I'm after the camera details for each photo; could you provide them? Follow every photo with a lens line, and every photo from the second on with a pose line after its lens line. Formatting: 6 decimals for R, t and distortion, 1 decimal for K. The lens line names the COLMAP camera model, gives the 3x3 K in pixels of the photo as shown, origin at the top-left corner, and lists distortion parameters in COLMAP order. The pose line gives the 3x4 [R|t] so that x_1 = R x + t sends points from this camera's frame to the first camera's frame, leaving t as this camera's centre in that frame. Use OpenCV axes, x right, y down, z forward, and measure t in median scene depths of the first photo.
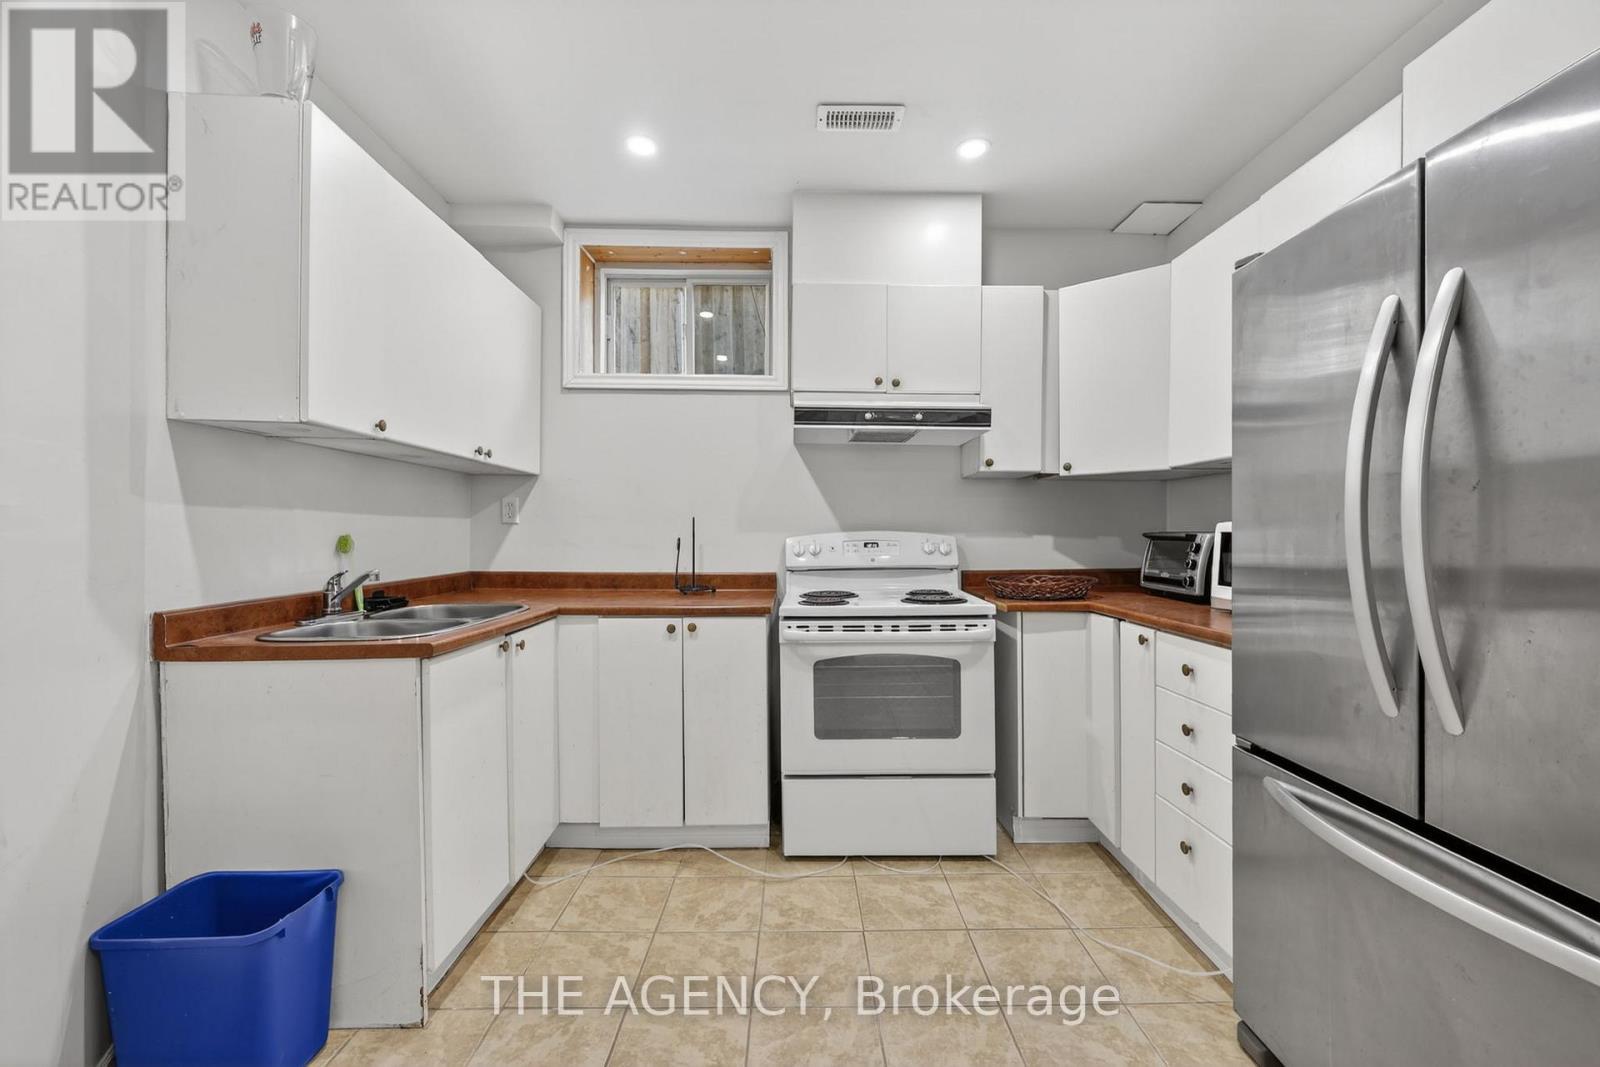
lens RADIAL K [[647.4, 0, 800.1], [0, 647.4, 544.4], [0, 0, 1]] dist [0.000606, 0.000080]
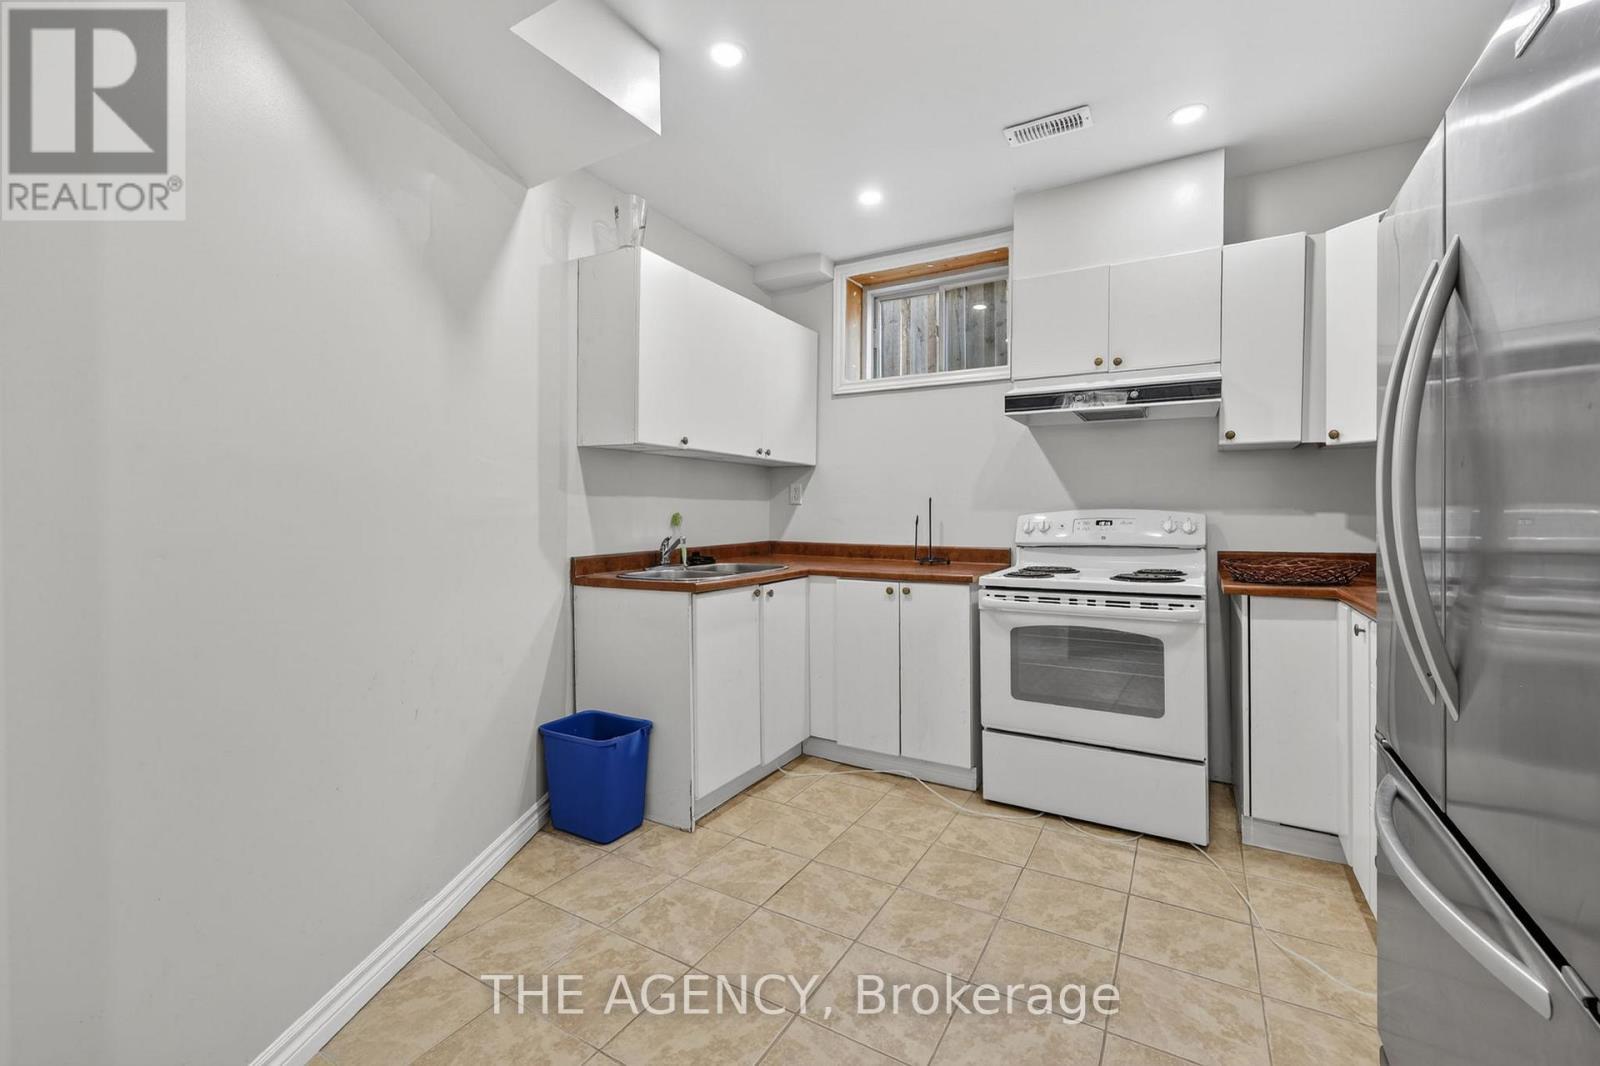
lens RADIAL K [[647.4, 0, 808.7], [0, 647.4, 523.5], [0, 0, 1]] dist [0.000606, 0.000080]
pose [[0.867043, 0.005938, -0.498198, 0.269343], [-0.006439, 0.999979, 0.000713, 0.005008], [0.498192, 0.002590, 0.867063, -0.125470]]
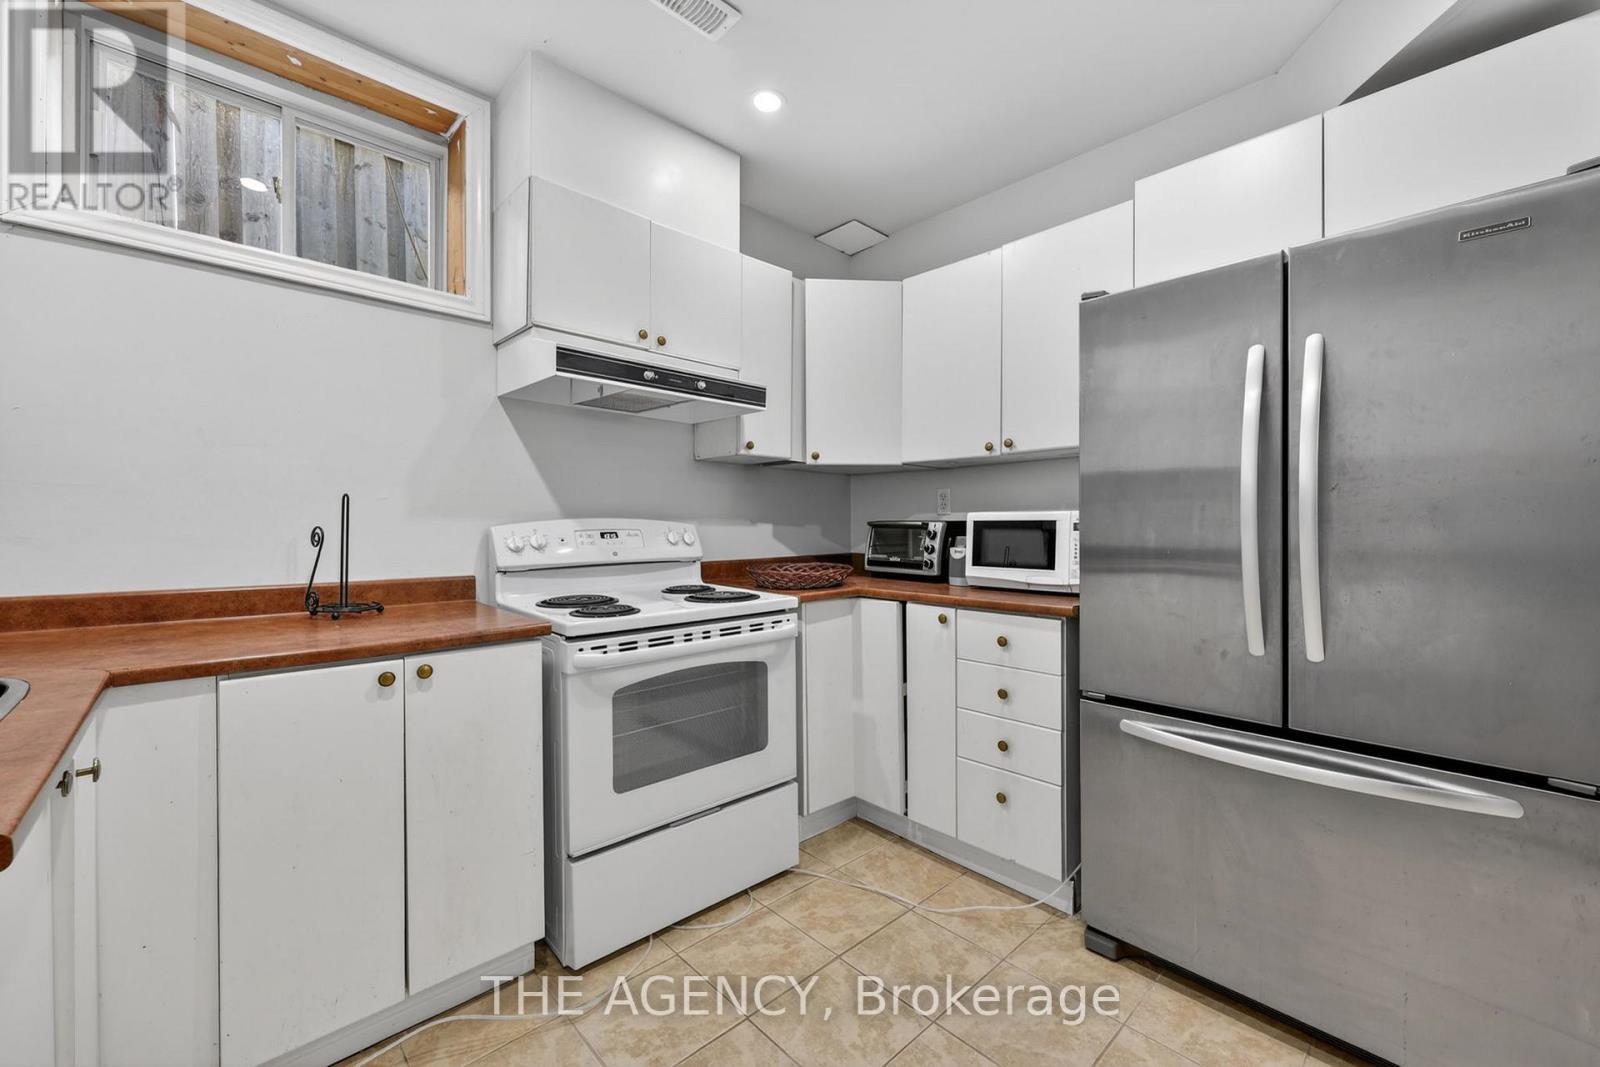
lens RADIAL K [[647.4, 0, 826.9], [0, 647.4, 530.1], [0, 0, 1]] dist [0.000606, 0.000080]
pose [[0.732514, -0.005433, 0.680730, -0.304247], [0.009956, 0.999947, -0.002733, -0.000949], [-0.680679, 0.008780, 0.732529, 0.281626]]
